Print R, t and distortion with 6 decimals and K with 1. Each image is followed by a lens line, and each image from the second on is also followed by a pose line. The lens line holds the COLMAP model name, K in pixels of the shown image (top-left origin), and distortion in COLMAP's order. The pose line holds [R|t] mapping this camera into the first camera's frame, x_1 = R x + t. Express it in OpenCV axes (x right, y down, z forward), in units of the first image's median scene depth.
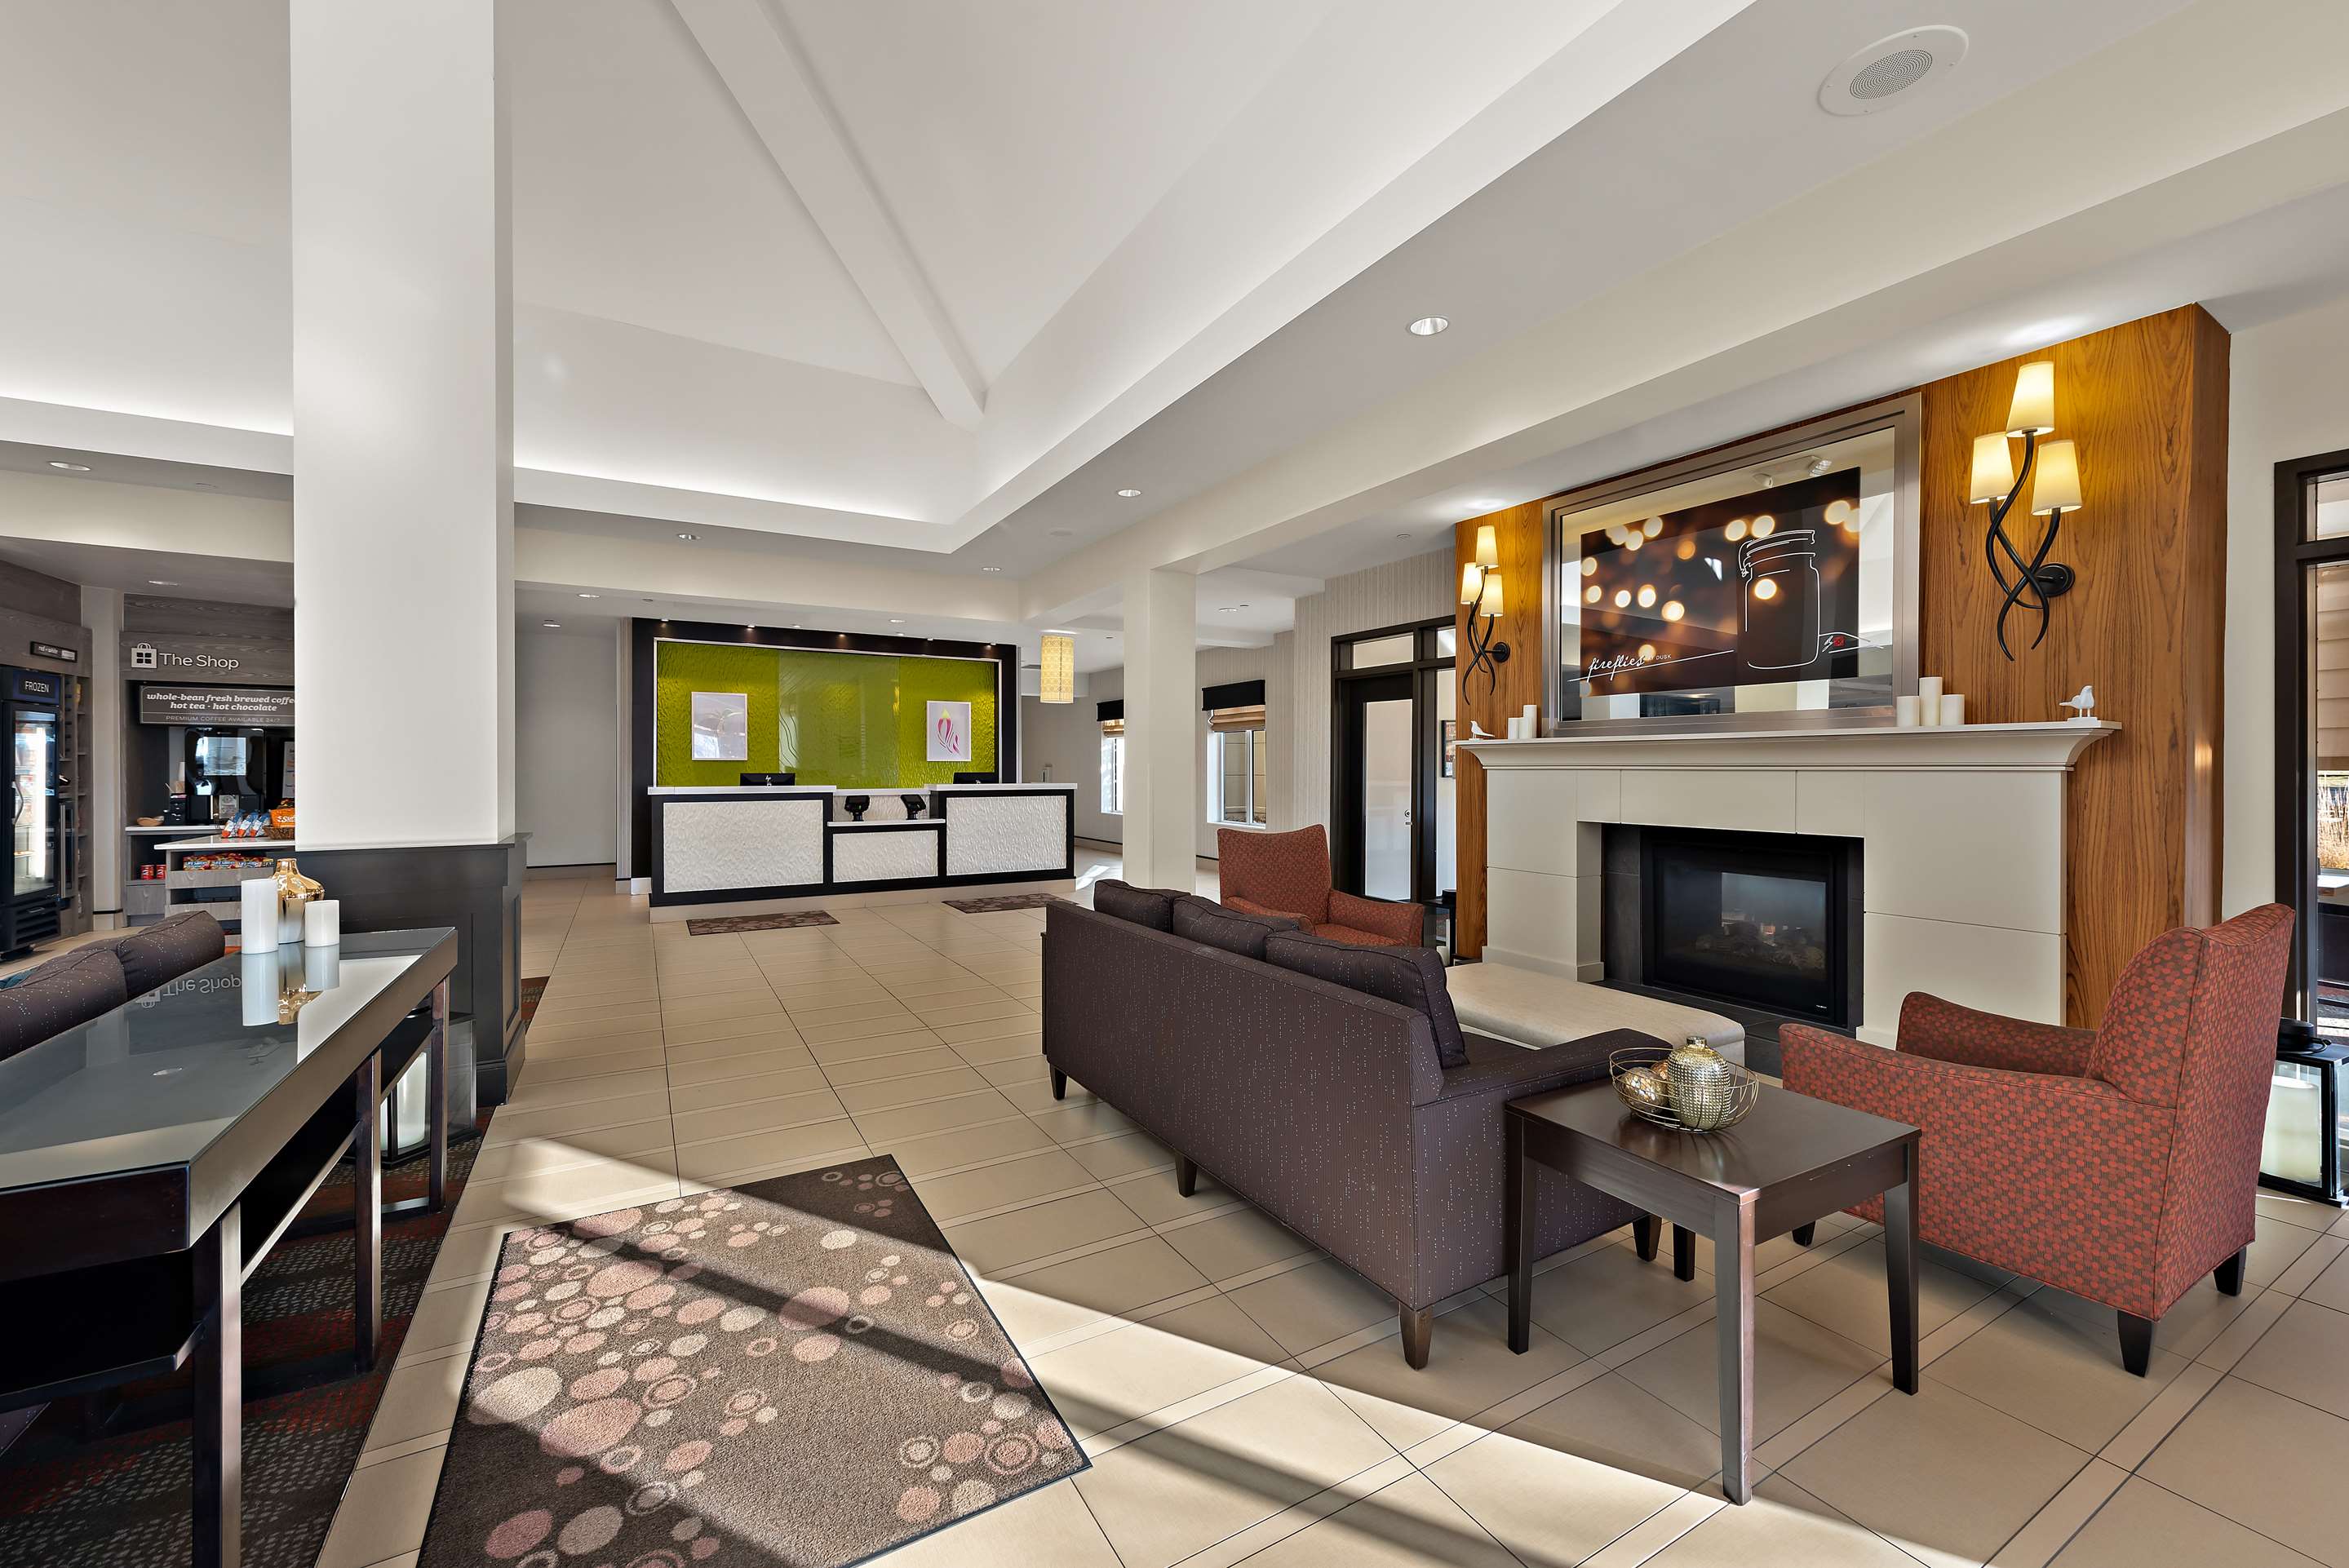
lens RADIAL K [[925.9, 0, 1198.0], [0, 925.9, 770.5], [0, 0, 1]] dist [-0.000439, -0.000191]
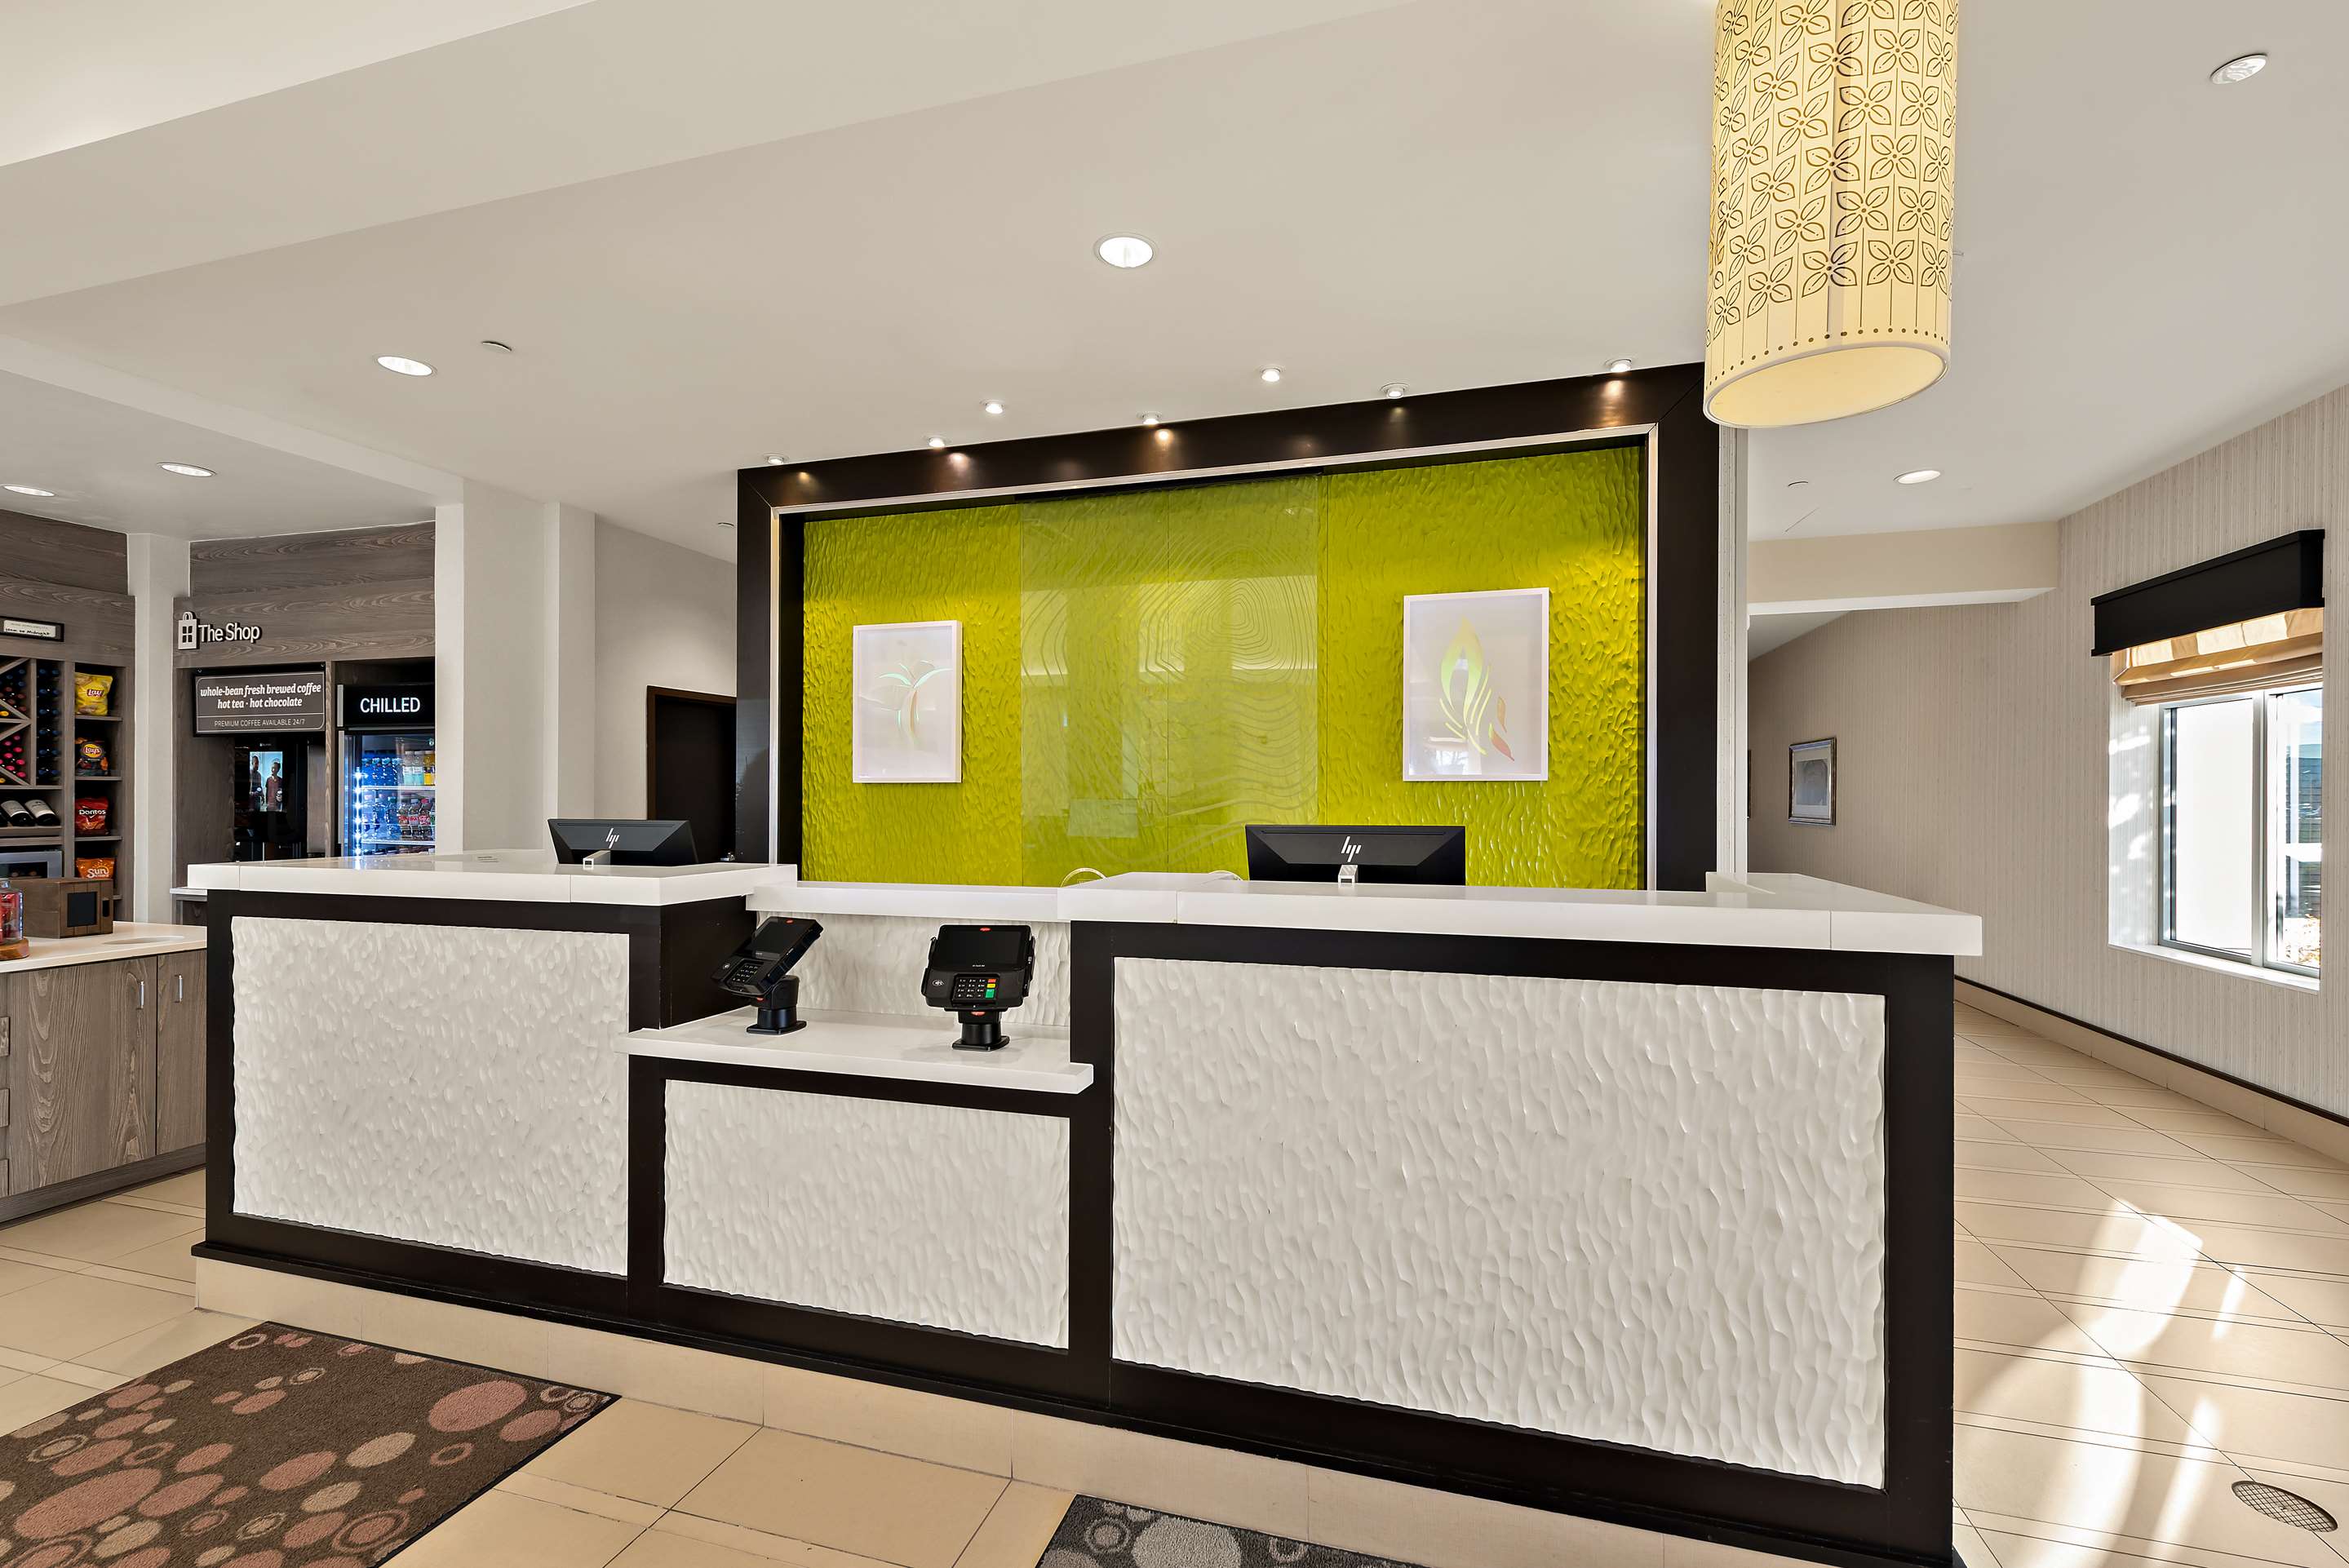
lens RADIAL K [[981.0, 0, 1184.7], [0, 981.0, 793.0], [0, 0, 1]] dist [0.022442, -0.009581]
pose [[0.673297, -0.003403, -0.739364, -0.116553], [-0.002980, 0.999969, -0.007315, -0.004046], [0.739366, 0.007128, 0.673266, 0.932192]]
